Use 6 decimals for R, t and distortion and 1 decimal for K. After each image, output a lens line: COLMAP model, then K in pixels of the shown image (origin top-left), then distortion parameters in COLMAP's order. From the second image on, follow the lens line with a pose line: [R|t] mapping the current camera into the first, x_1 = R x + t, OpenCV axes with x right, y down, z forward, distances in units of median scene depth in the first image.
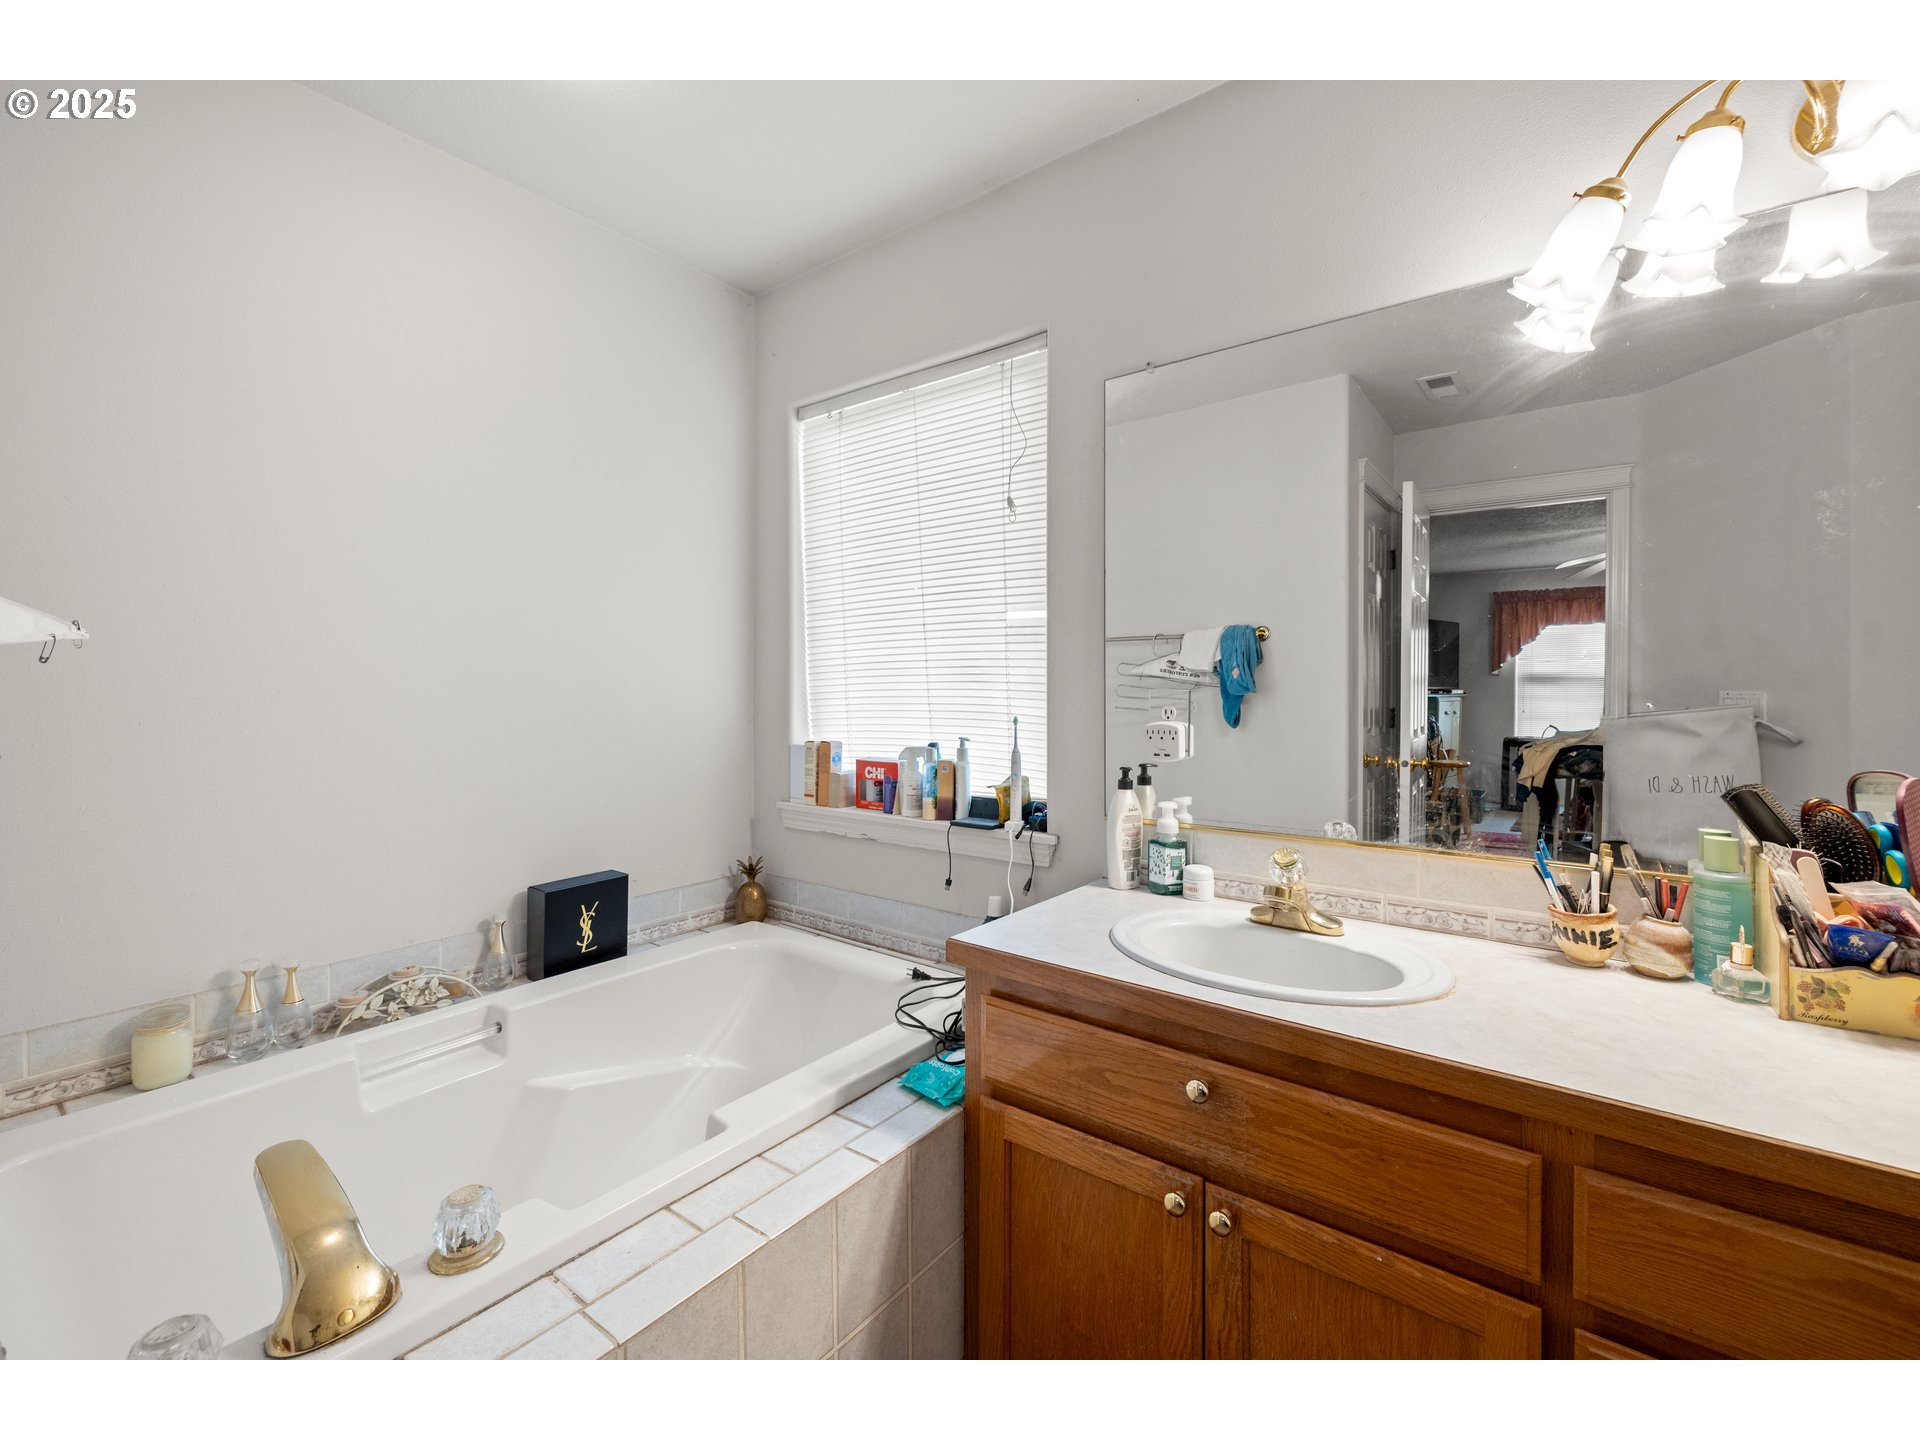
lens RADIAL K [[822.7, 0, 961.3], [0, 822.7, 670.4], [0, 0, 1]] dist [-0.000255, 0.000547]
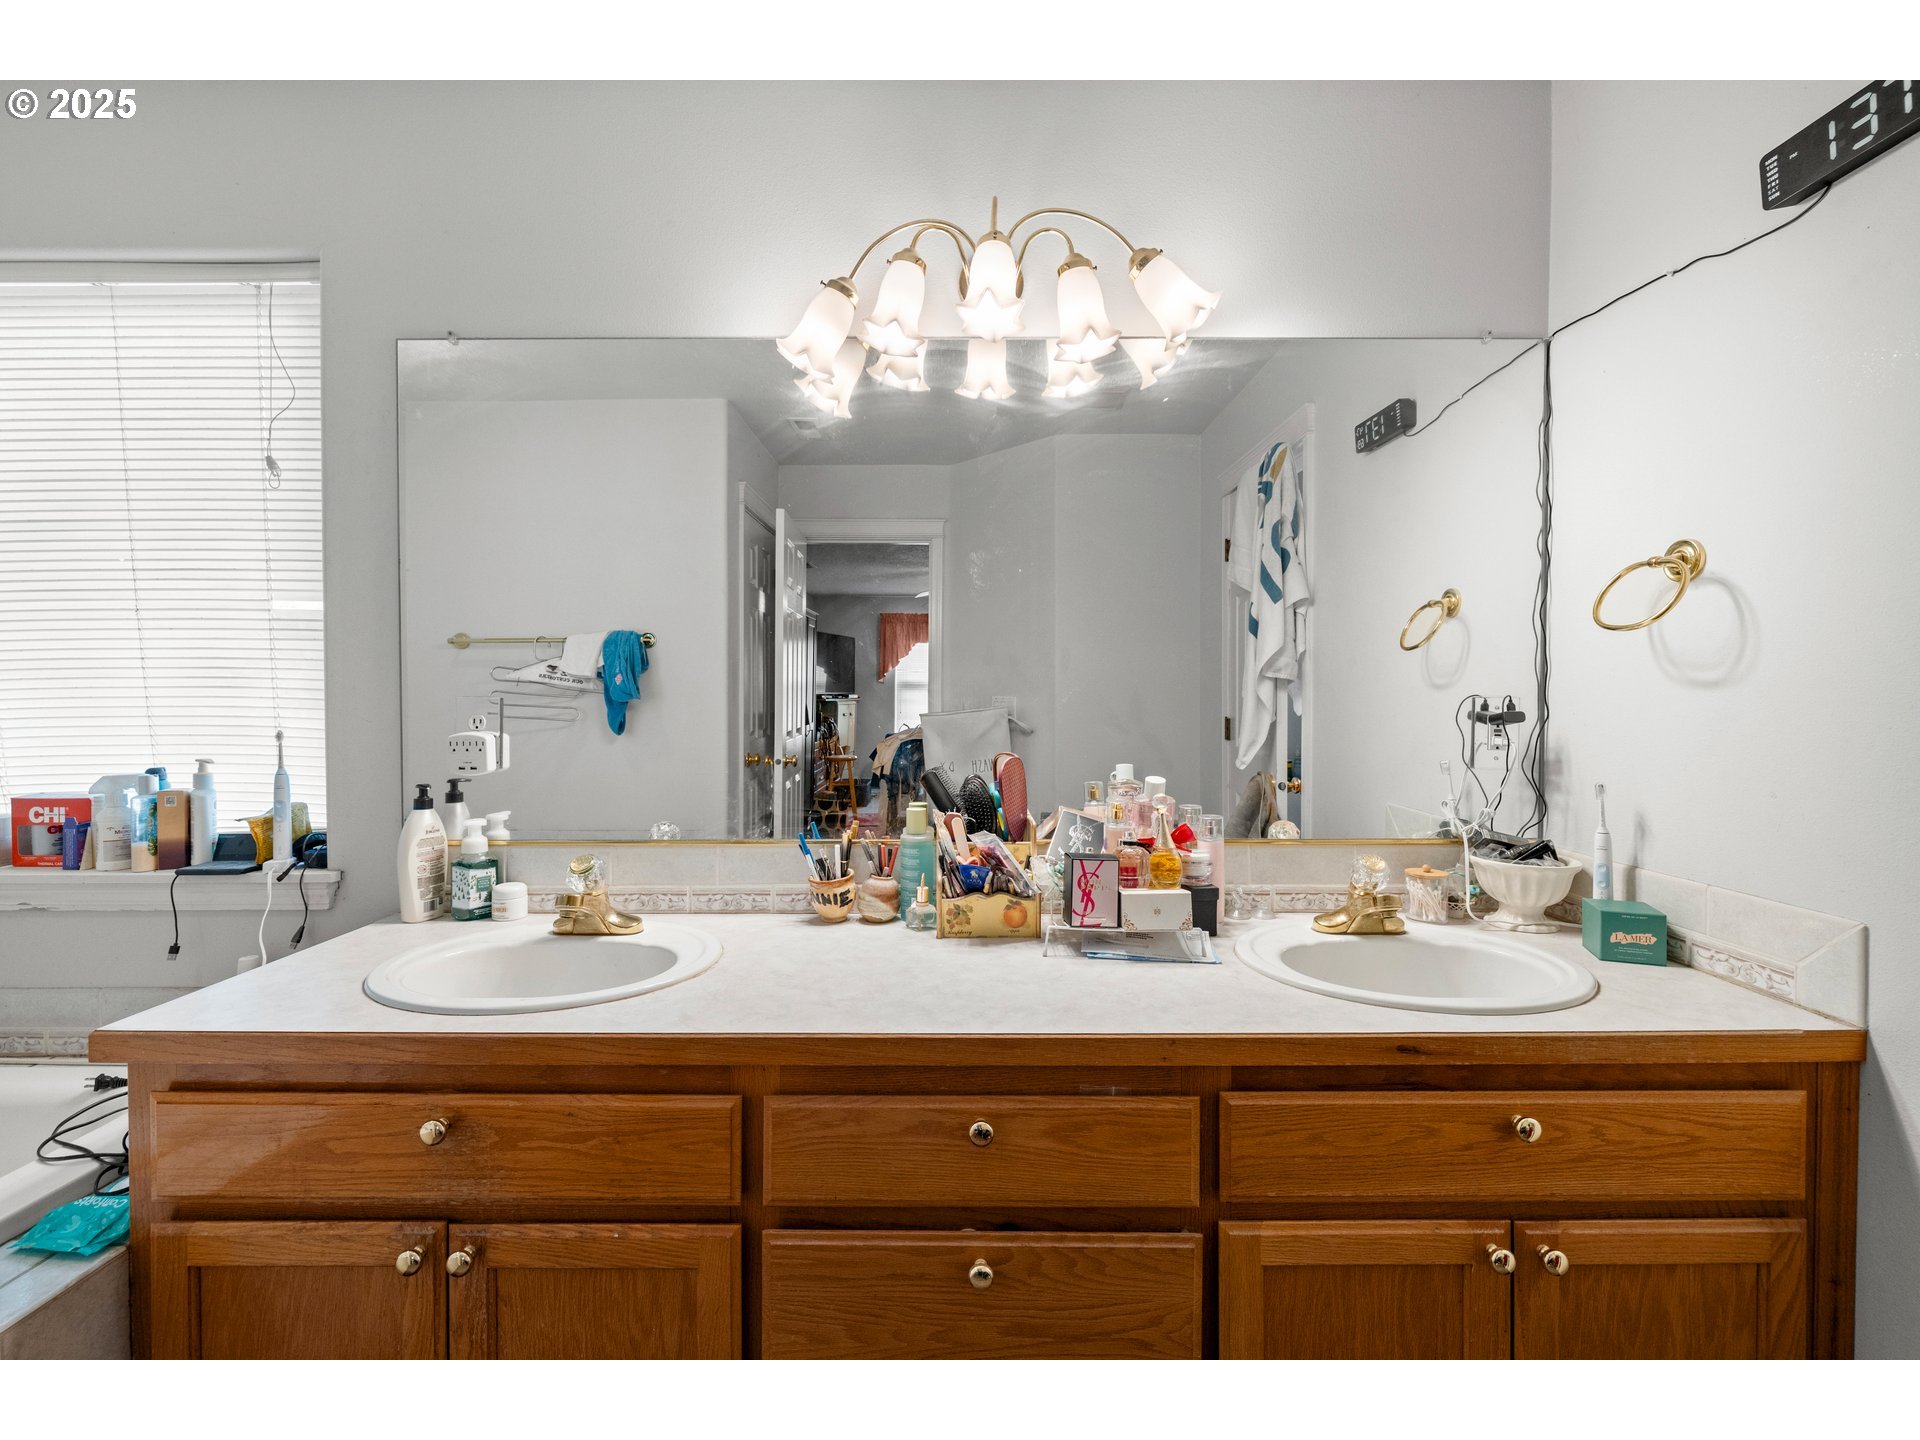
lens RADIAL K [[811.0, 0, 964.2], [0, 811.0, 693.2], [0, 0, 1]] dist [-0.000010, -0.000025]
pose [[0.790996, -0.000062, 0.611822, 0.148889], [-0.012664, 0.999784, 0.016473, -0.003025], [-0.611690, -0.020778, 0.790824, -0.055505]]
